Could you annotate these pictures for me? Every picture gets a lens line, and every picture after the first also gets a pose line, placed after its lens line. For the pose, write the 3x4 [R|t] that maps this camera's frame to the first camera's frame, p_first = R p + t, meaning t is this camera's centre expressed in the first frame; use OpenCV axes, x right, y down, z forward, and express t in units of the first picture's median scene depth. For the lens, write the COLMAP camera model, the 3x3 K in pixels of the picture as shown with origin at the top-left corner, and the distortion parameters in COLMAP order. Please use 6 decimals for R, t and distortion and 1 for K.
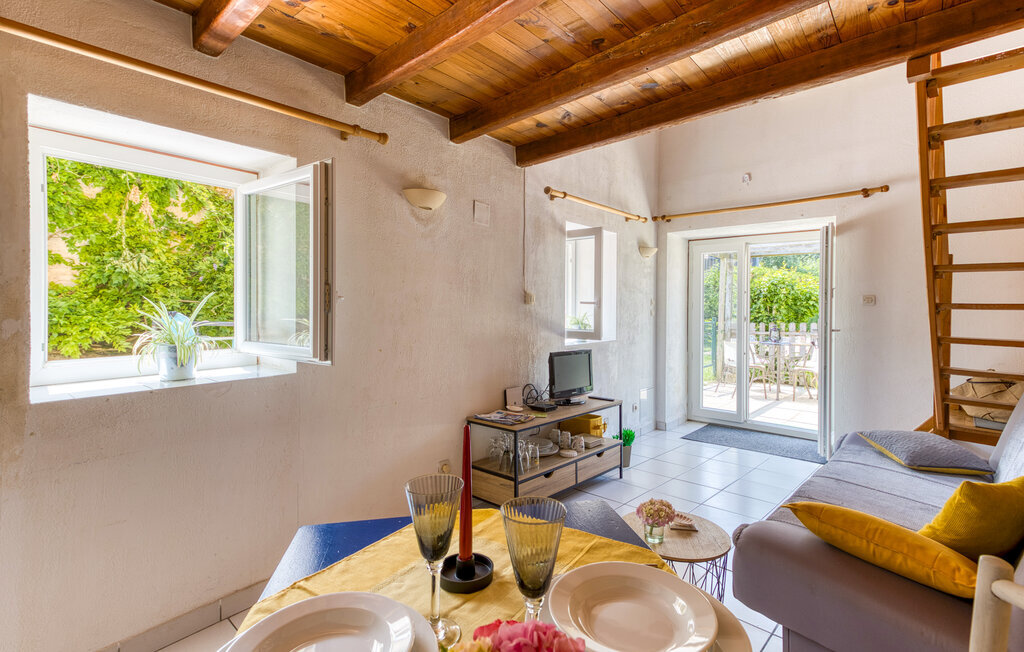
lens RADIAL K [[481.4, 0, 474.7], [0, 481.4, 306.8], [0, 0, 1]] dist [0.028472, 0.000504]
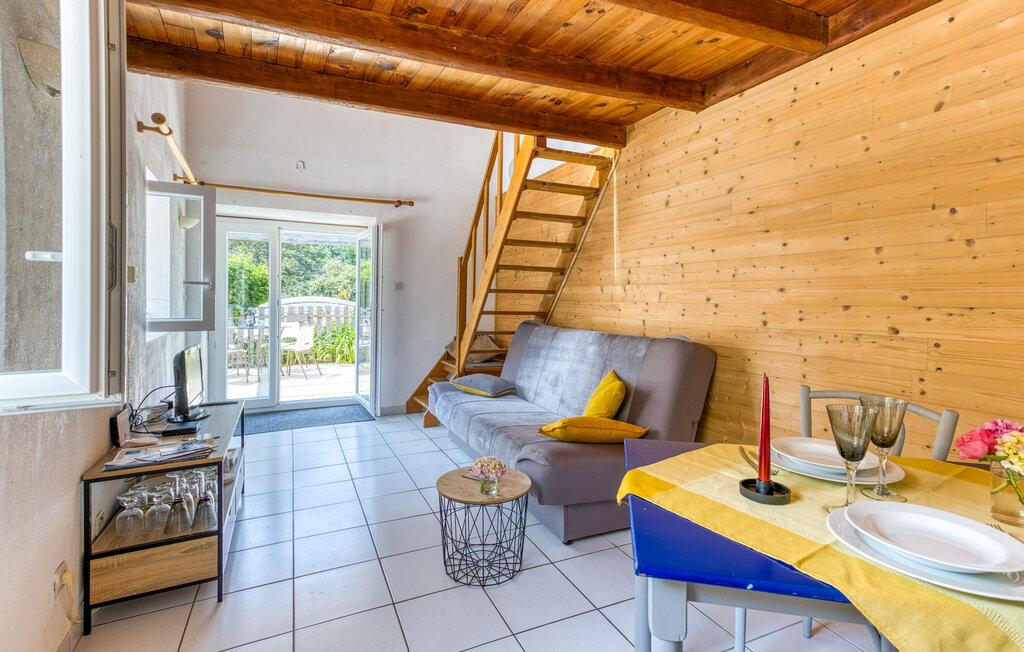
lens RADIAL K [[481.4, 0, 527.2], [0, 481.4, 296.0], [0, 0, 1]] dist [0.028472, 0.000504]
pose [[0.354978, -0.000802, 0.934874, -0.279238], [-0.005383, 0.999981, 0.002902, 0.007215], [-0.934859, -0.006062, 0.354967, 0.222140]]
